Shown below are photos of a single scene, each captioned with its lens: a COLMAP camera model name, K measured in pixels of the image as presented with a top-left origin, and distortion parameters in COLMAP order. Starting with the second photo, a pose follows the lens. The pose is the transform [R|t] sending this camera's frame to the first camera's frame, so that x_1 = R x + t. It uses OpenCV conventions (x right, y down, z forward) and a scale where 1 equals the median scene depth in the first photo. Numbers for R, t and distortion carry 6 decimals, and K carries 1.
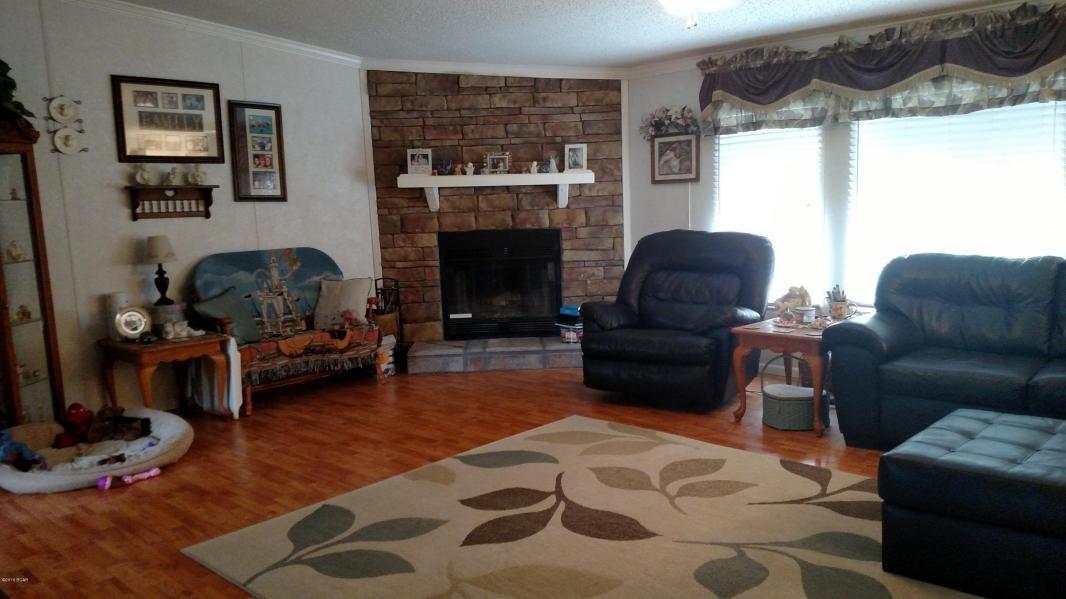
lens RADIAL K [[843.9, 0, 530.5], [0, 843.9, 311.3], [0, 0, 1]] dist [0.238304, -0.365982]
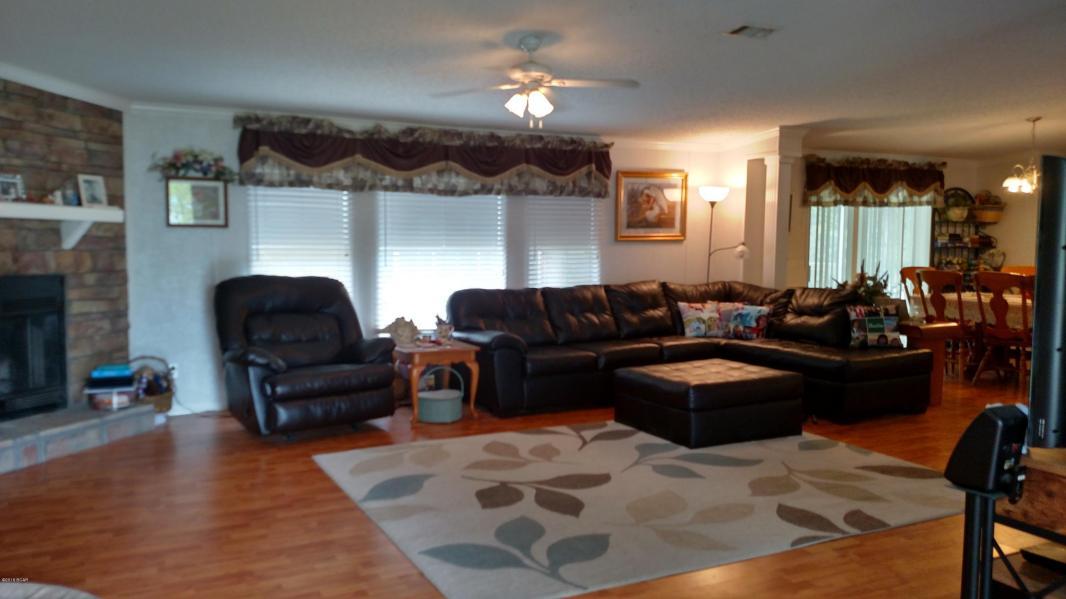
lens RADIAL K [[843.1, 0, 573.4], [0, 843.1, 302.9], [0, 0, 1]] dist [0.034032, -0.005153]
pose [[0.288161, -0.032186, 0.957041, -0.625715], [0.109107, 0.994030, 0.000578, -0.018745], [-0.951346, 0.104254, 0.289952, 0.313222]]
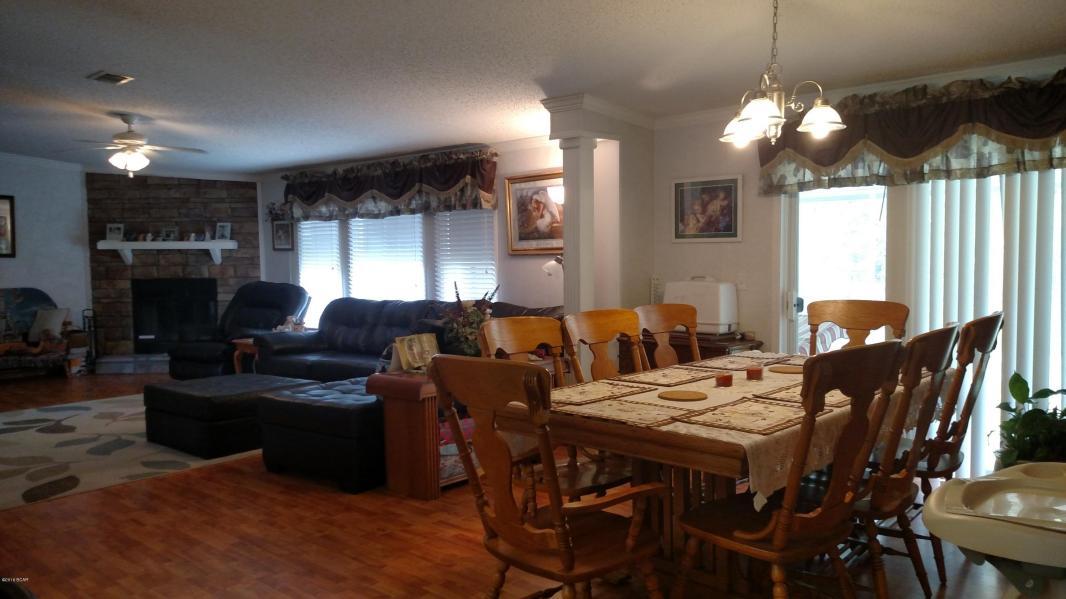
lens RADIAL K [[876.9, 0, 533.0], [0, 876.9, 299.5], [0, 0, 1]] dist [0.021107, -0.000896]
pose [[0.999683, 0.022198, 0.011876, 0.582776], [-0.021238, 0.996910, -0.075633, 0.043134], [-0.013518, 0.075357, 0.997065, -0.537682]]
